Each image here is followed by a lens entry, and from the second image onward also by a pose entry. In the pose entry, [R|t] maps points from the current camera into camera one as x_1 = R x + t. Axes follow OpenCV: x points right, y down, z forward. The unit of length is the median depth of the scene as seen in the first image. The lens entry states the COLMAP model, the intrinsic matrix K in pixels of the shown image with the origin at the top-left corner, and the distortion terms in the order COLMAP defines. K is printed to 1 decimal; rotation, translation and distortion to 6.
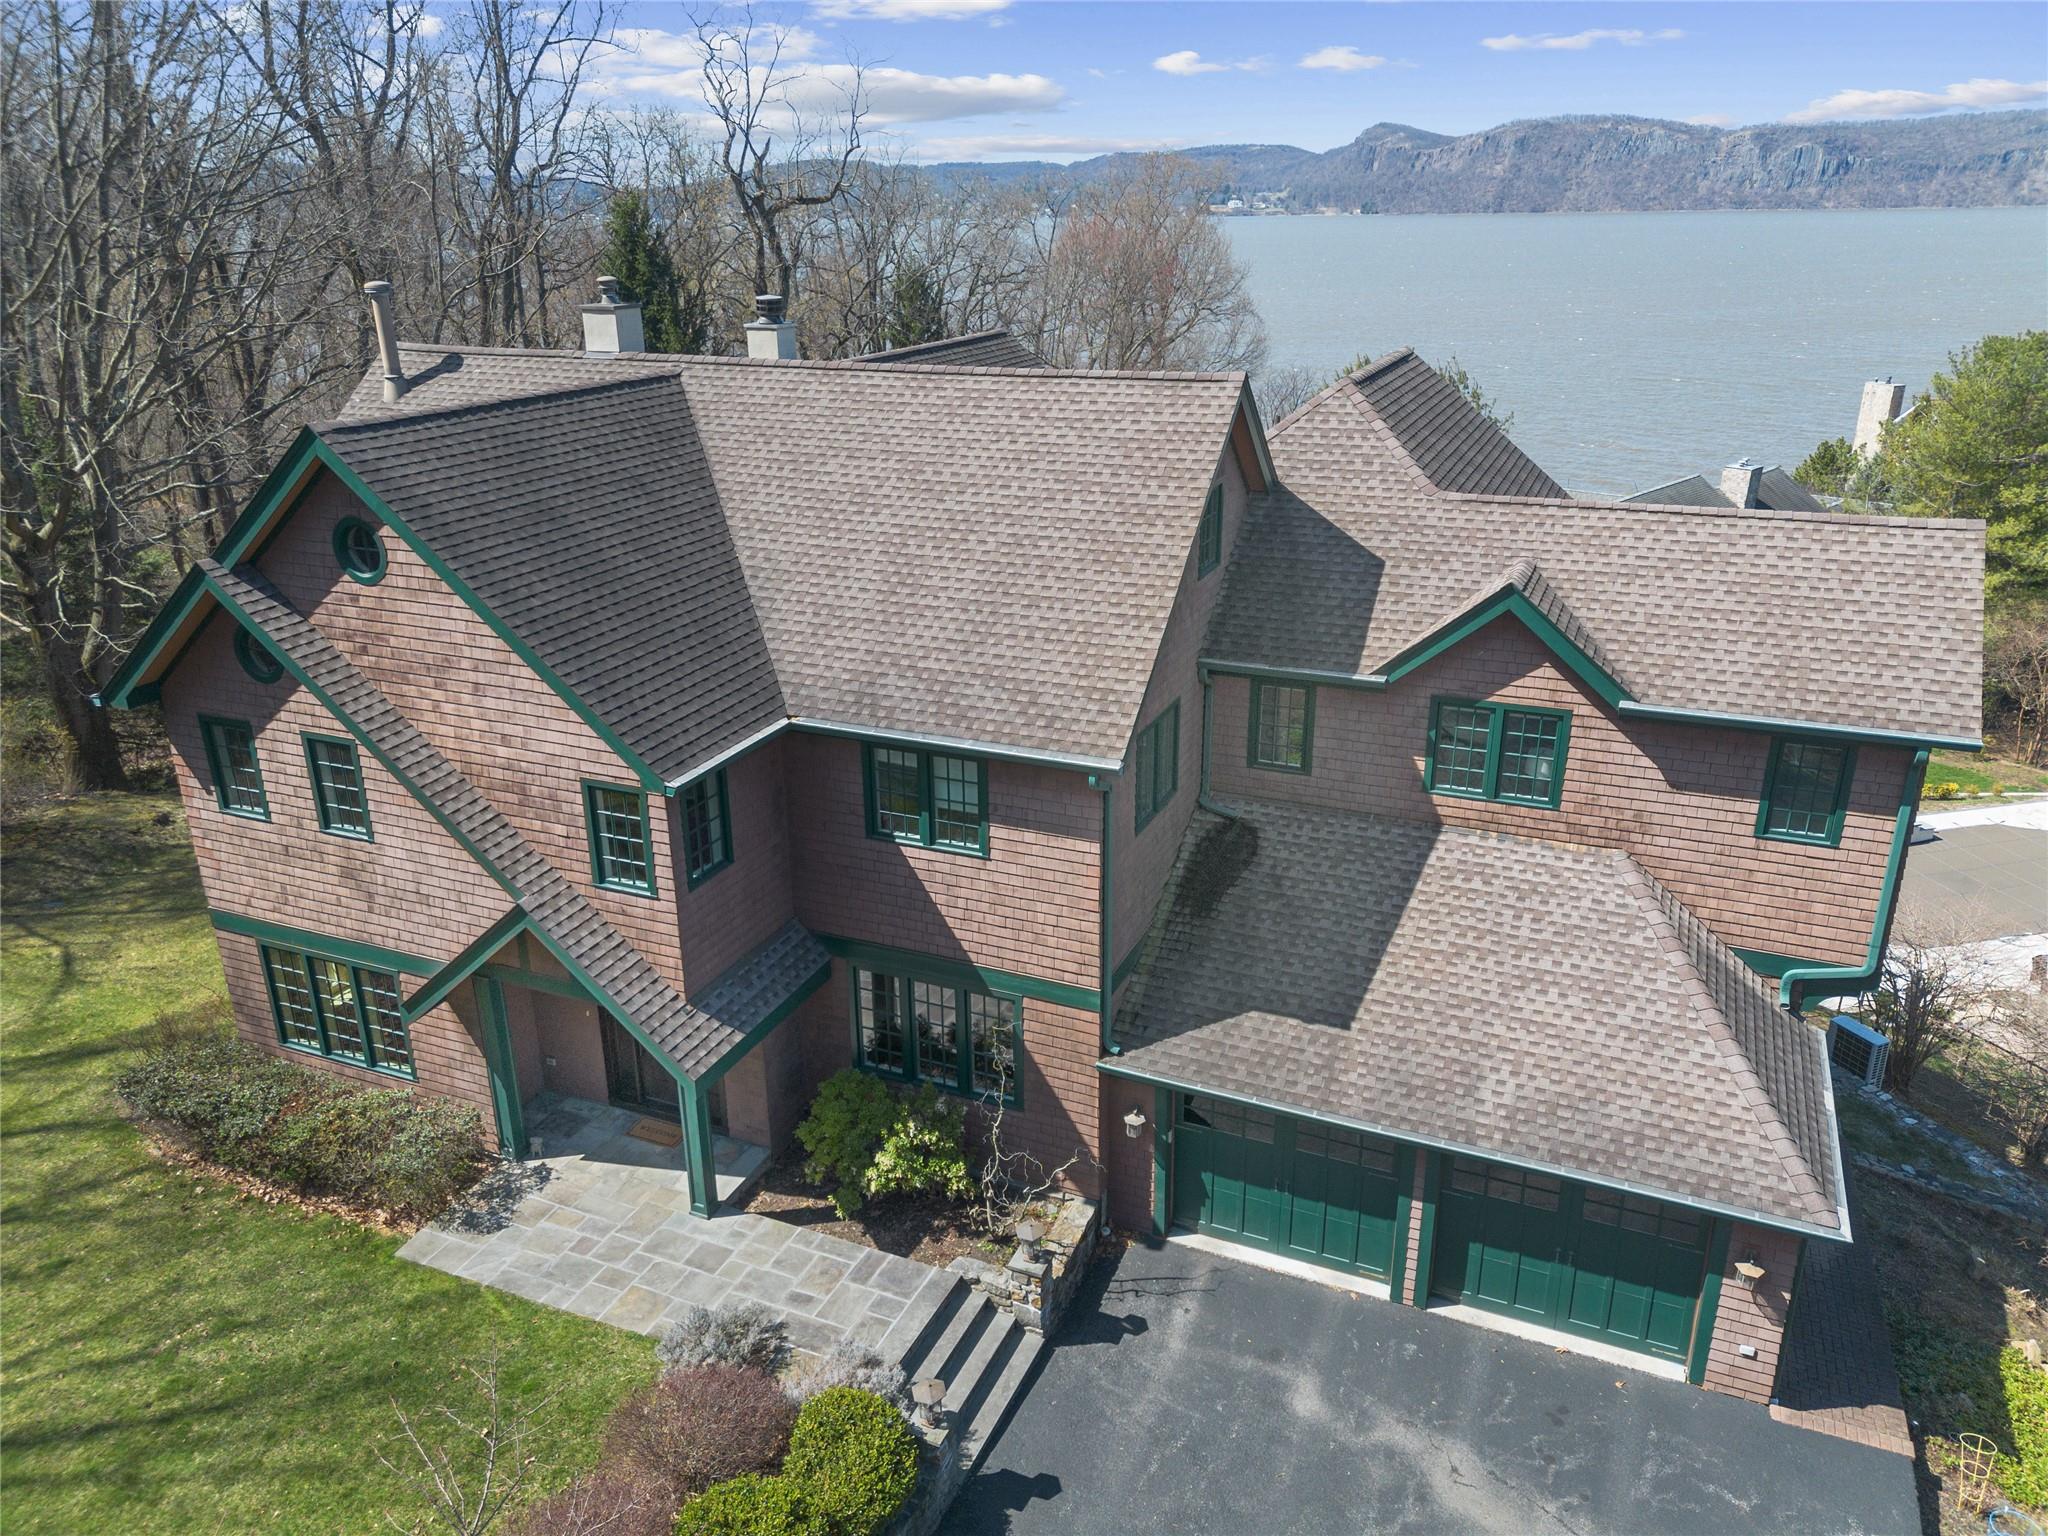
lens RADIAL K [[1457.8, 0, 1025.0], [0, 1457.8, 761.4], [0, 0, 1]] dist [0.028229, -0.010584]
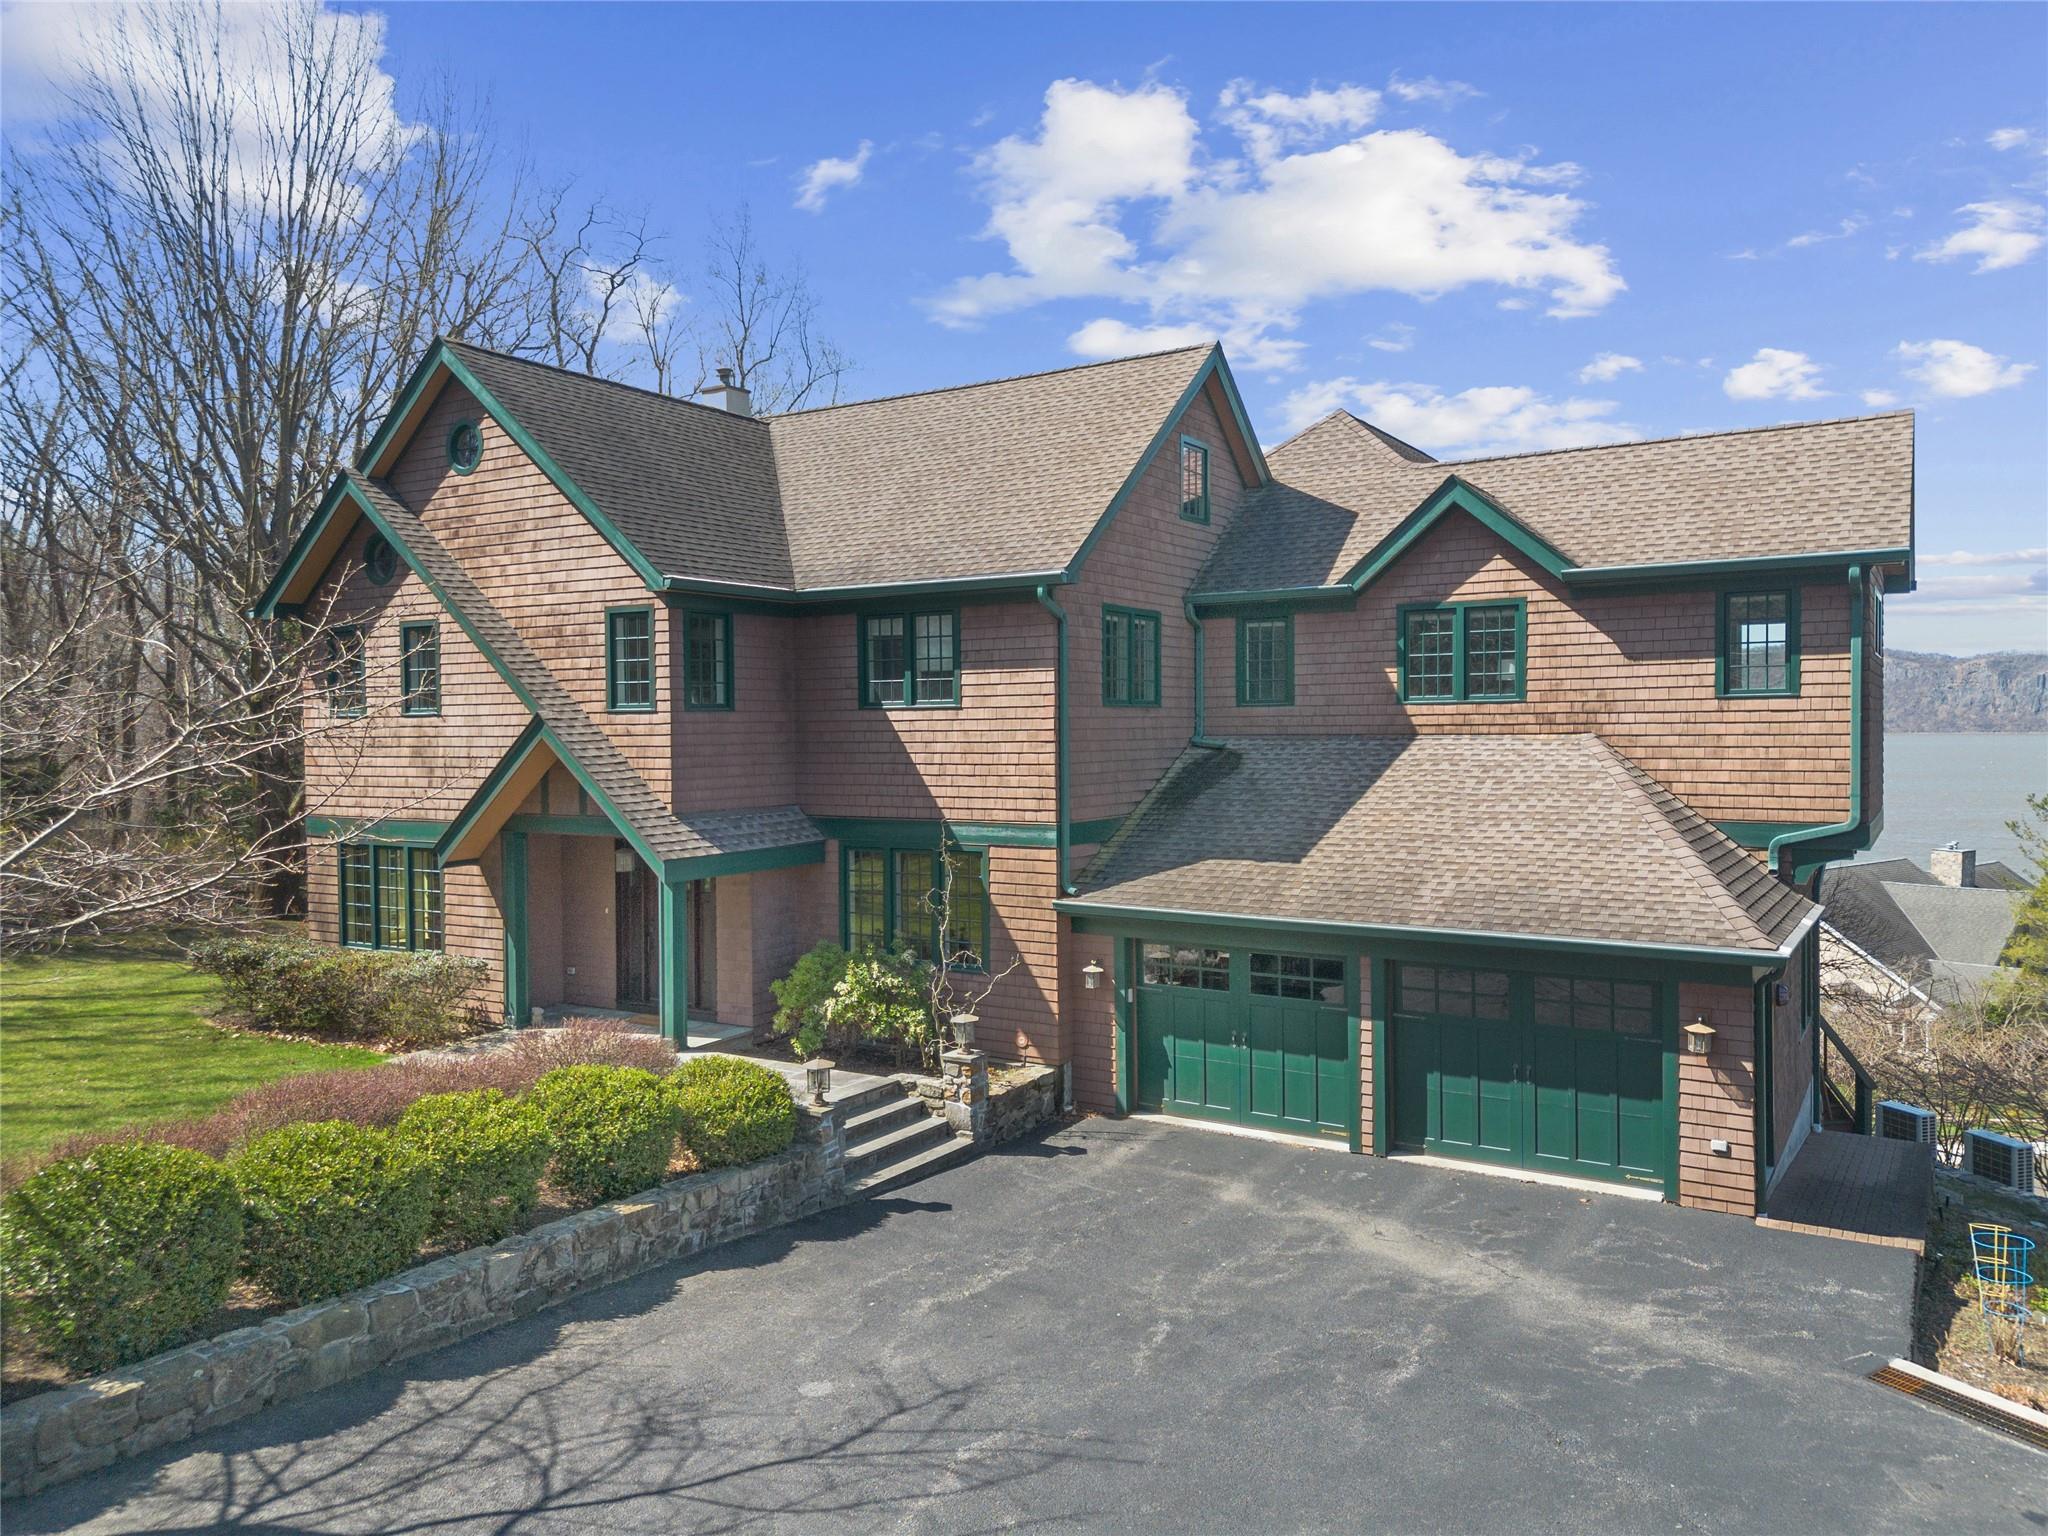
lens RADIAL K [[1457.8, 0, 1024.0], [0, 1457.8, 765.3], [0, 0, 1]] dist [0.028229, -0.010584]
pose [[0.988269, 0.005937, -0.152607, 0.185170], [-0.056204, 0.943257, -0.327272, 0.454739], [0.142005, 0.332010, 0.932525, 0.013785]]
